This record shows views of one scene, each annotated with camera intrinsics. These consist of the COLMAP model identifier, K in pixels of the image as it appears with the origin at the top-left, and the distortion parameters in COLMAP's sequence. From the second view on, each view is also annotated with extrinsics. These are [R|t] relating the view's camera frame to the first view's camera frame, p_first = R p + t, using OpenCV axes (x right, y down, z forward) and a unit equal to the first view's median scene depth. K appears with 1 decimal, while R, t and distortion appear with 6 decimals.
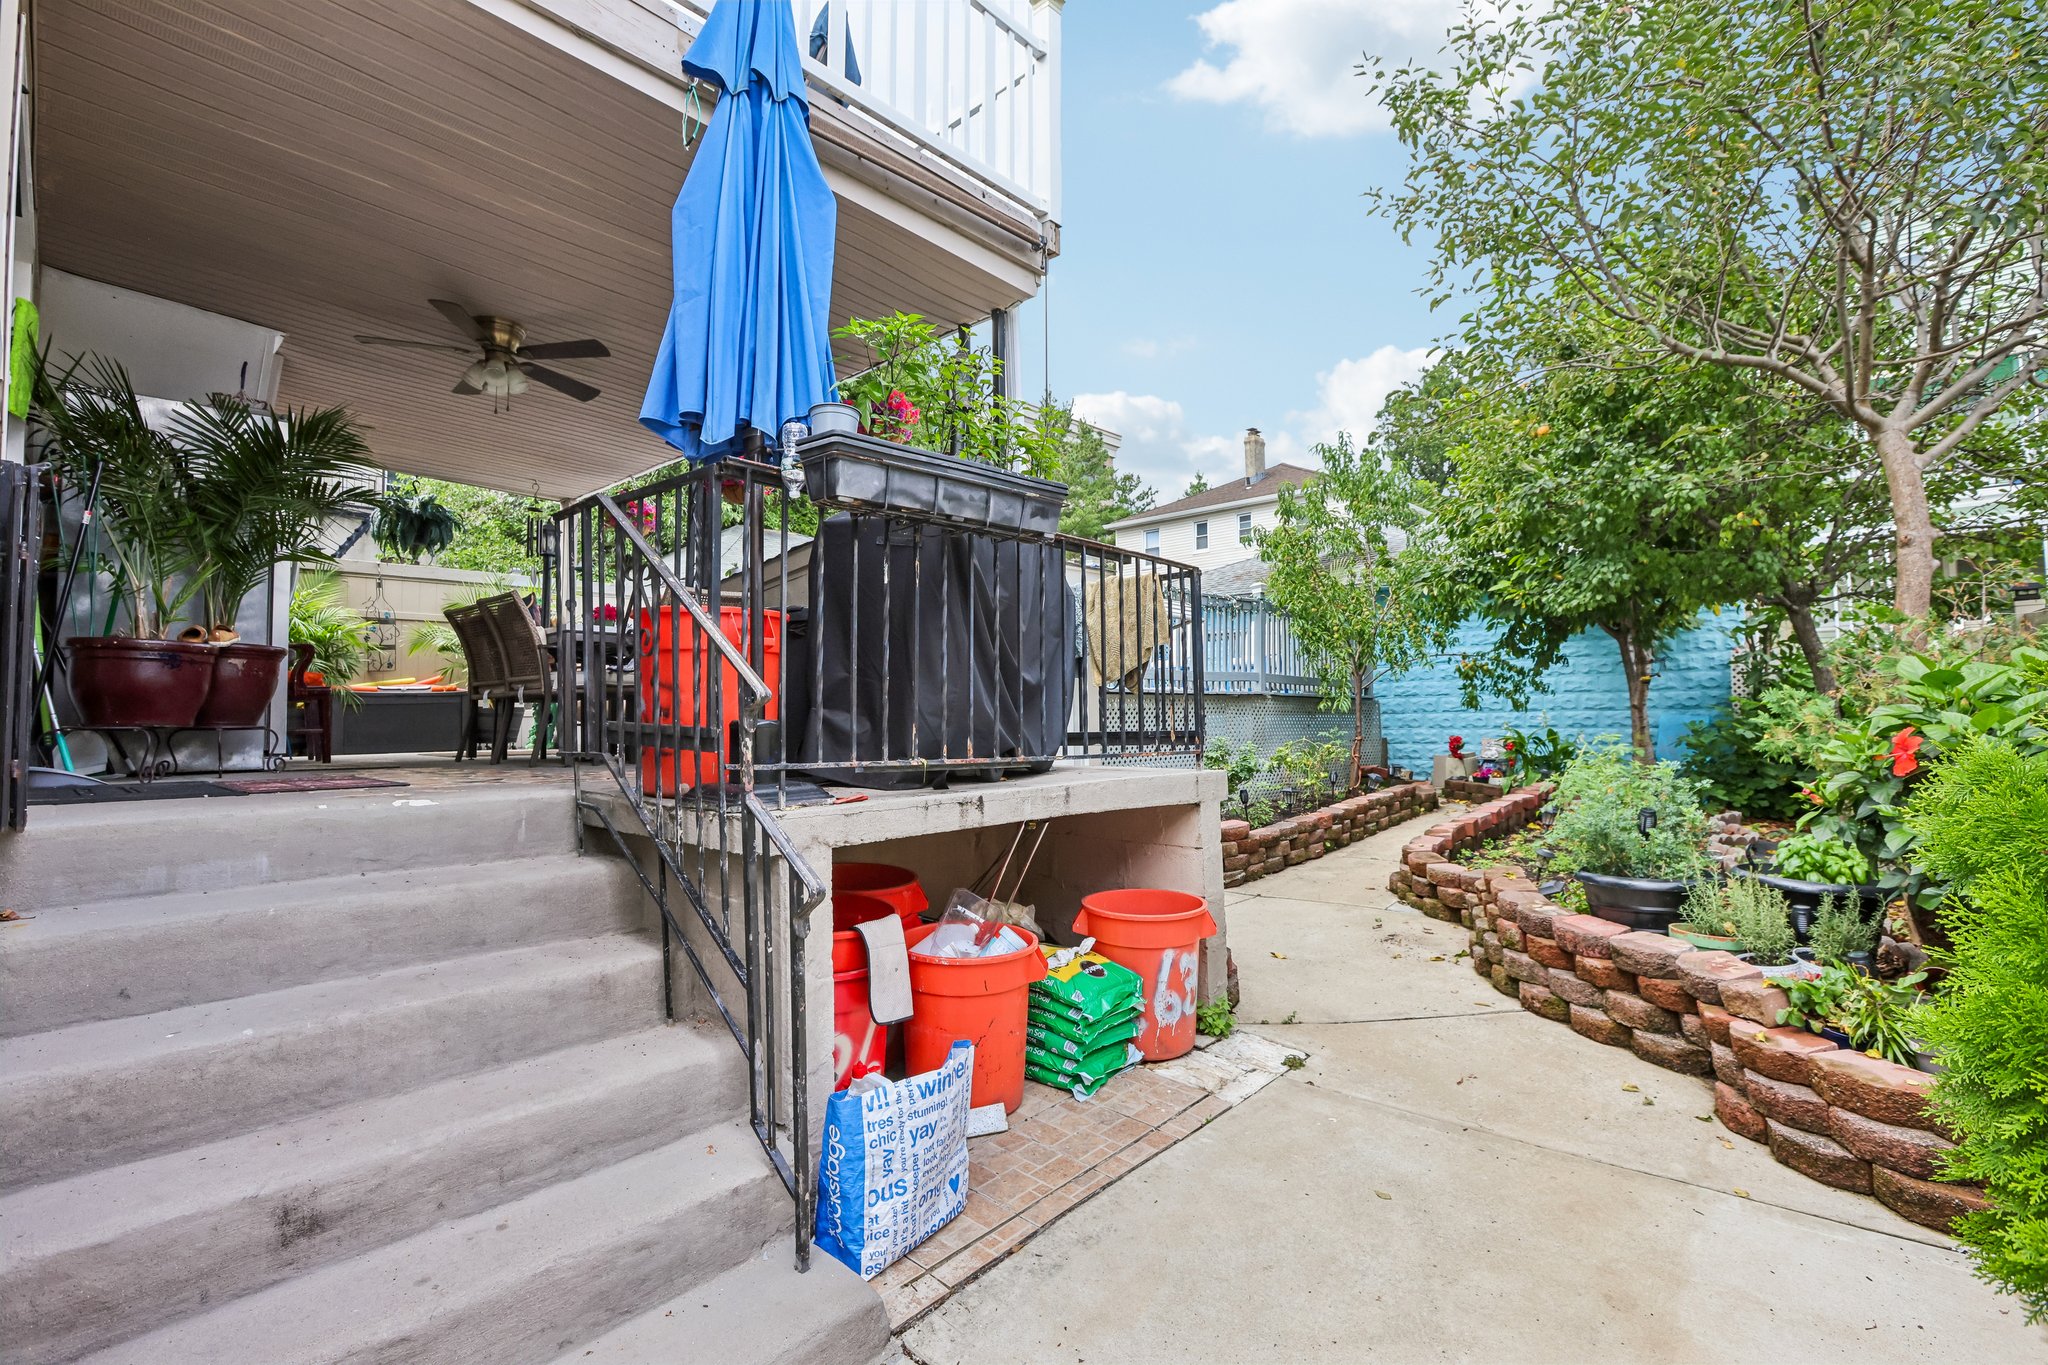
lens RADIAL K [[1054.8, 0, 1028.2], [0, 1054.8, 678.8], [0, 0, 1]] dist [-0.000866, 0.022486]
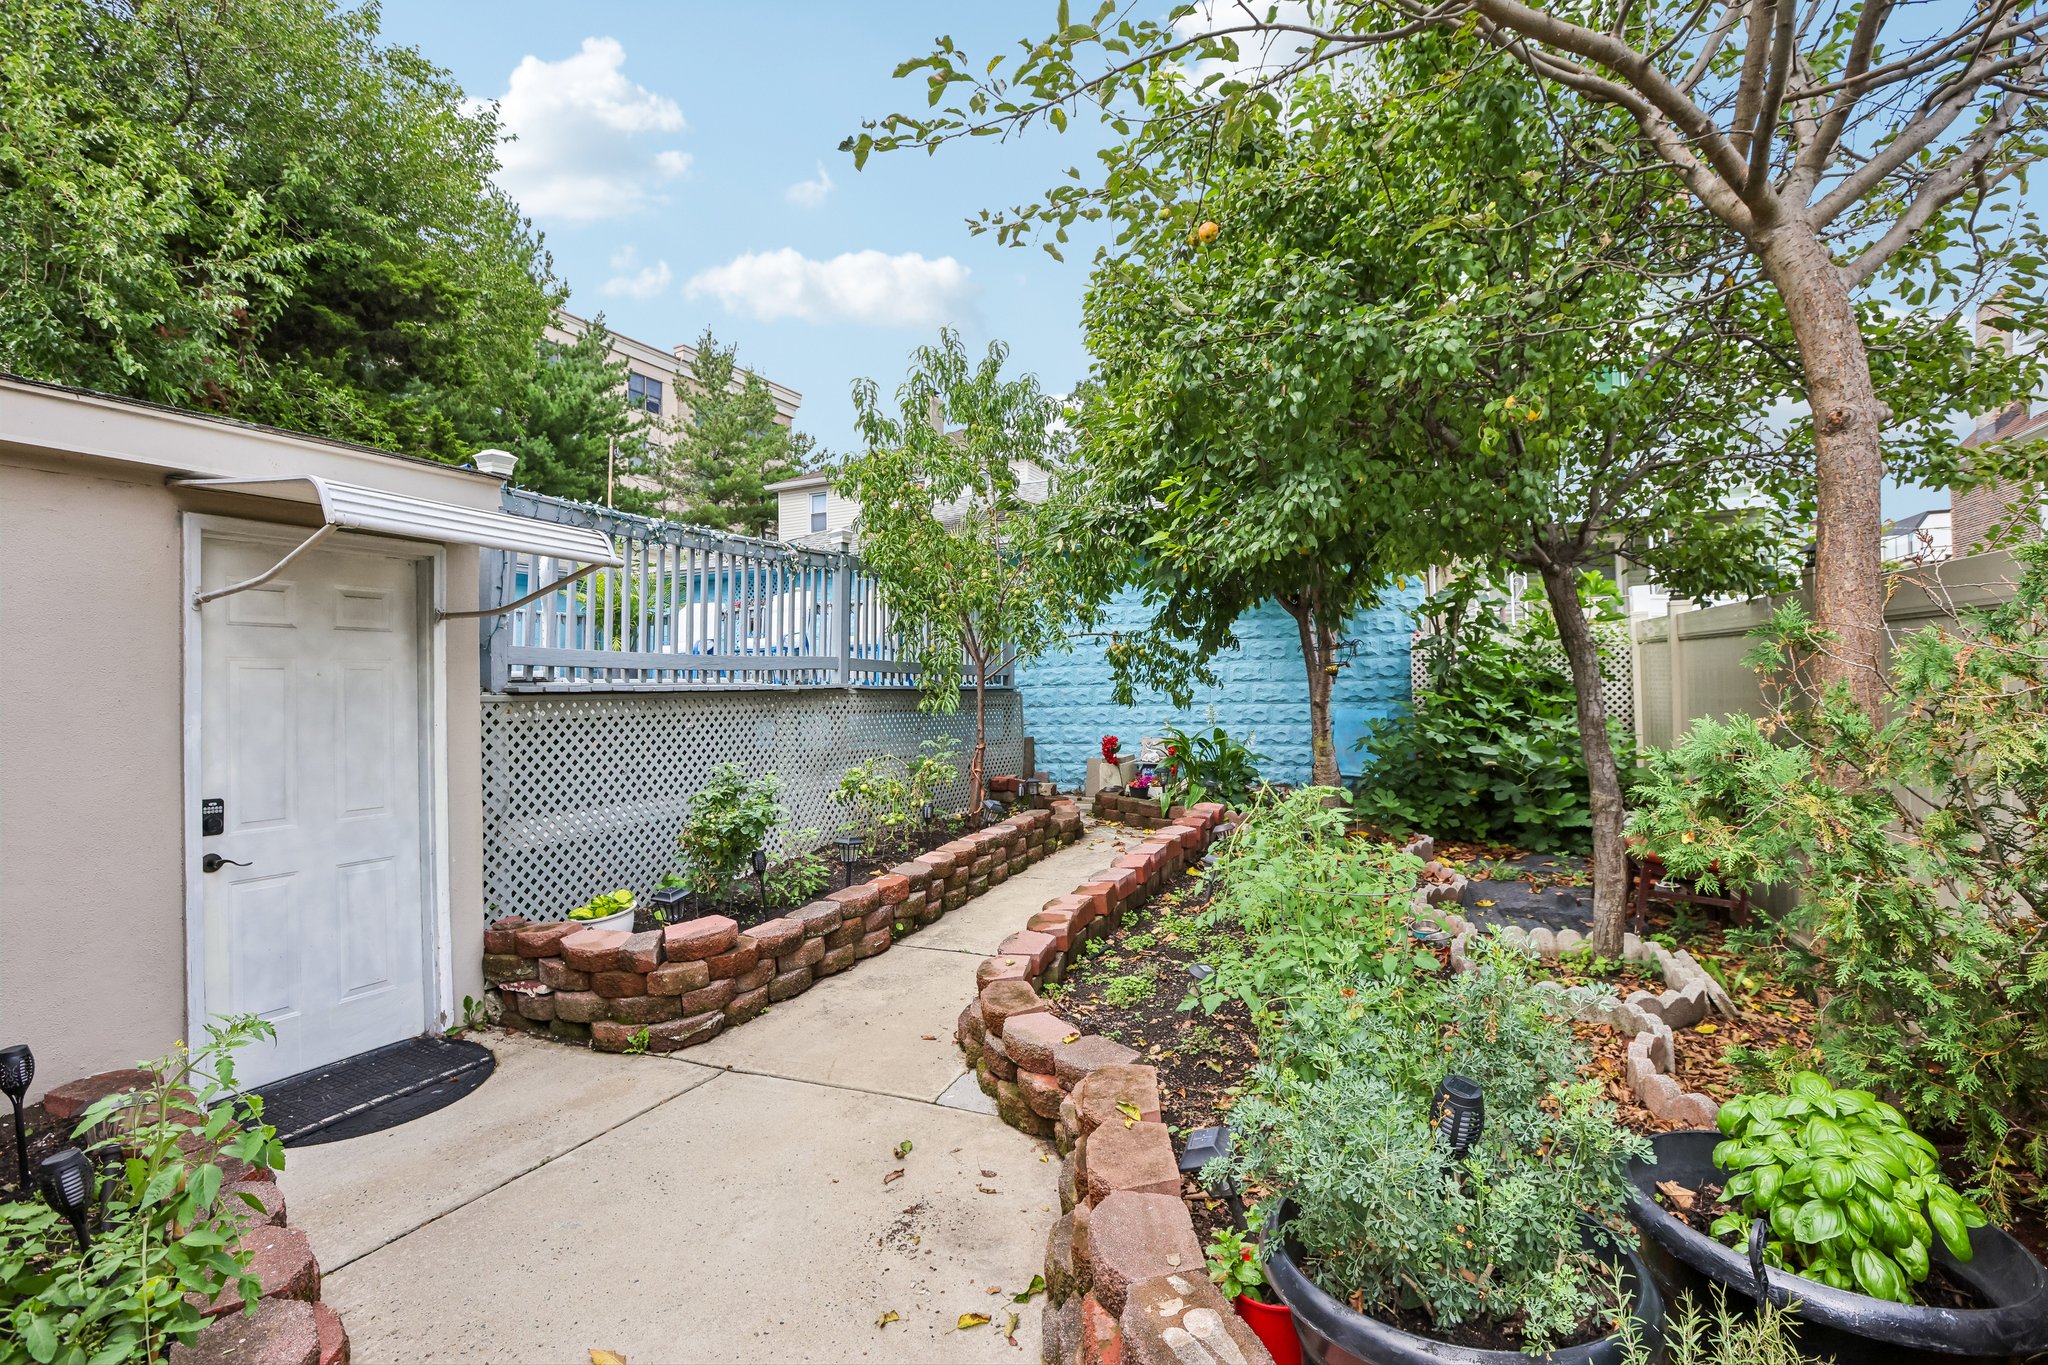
lens RADIAL K [[1054.8, 0, 1028.2], [0, 1054.8, 678.8], [0, 0, 1]] dist [-0.000866, 0.022486]
pose [[0.961152, 0.000871, 0.276018, 0.149379], [-0.006651, 0.999778, 0.020004, -0.005972], [-0.275939, -0.021063, 0.960944, 0.299168]]
